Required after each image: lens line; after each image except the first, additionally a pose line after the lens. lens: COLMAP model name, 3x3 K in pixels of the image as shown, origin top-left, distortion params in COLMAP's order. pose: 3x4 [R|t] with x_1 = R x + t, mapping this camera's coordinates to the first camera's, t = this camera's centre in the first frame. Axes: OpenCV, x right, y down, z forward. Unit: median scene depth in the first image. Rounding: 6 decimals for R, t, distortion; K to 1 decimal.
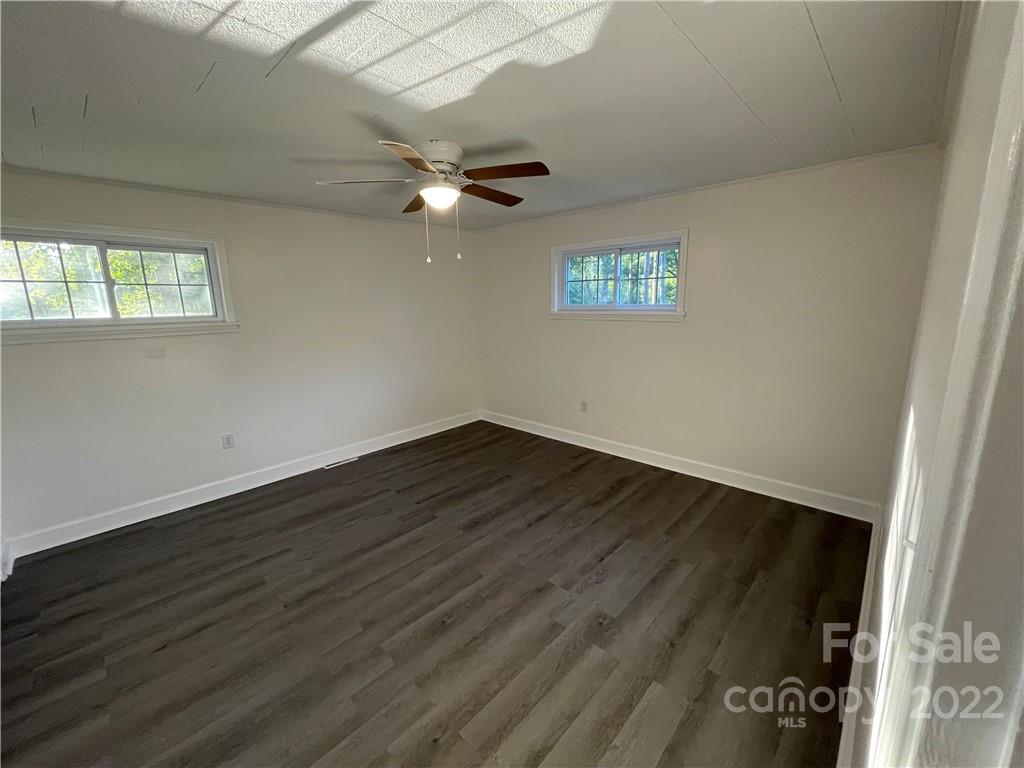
lens RADIAL K [[415.5, 0, 512.0], [0, 415.5, 384.0], [0, 0, 1]] dist [0.004097, 0.000533]
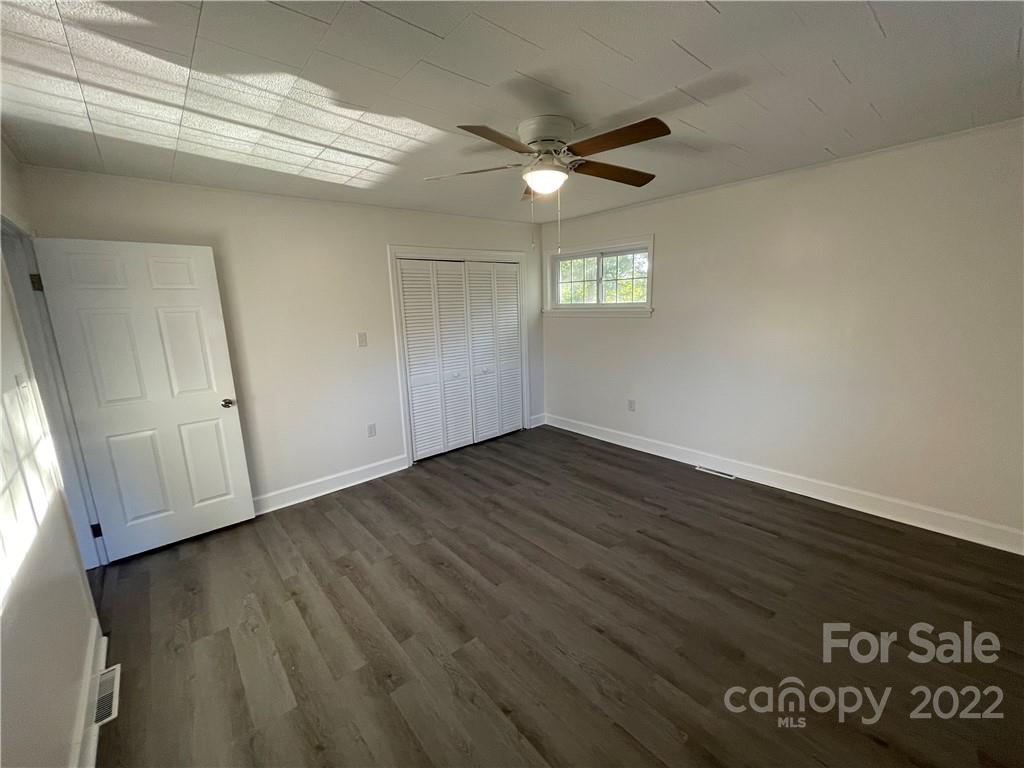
lens RADIAL K [[415.5, 0, 512.0], [0, 415.5, 384.0], [0, 0, 1]] dist [0.004097, 0.000533]
pose [[-0.100079, 0.219742, -0.970411, 0.717521], [-0.159503, 0.959151, 0.233642, -0.205411], [0.982111, 0.178167, -0.060941, 0.953511]]
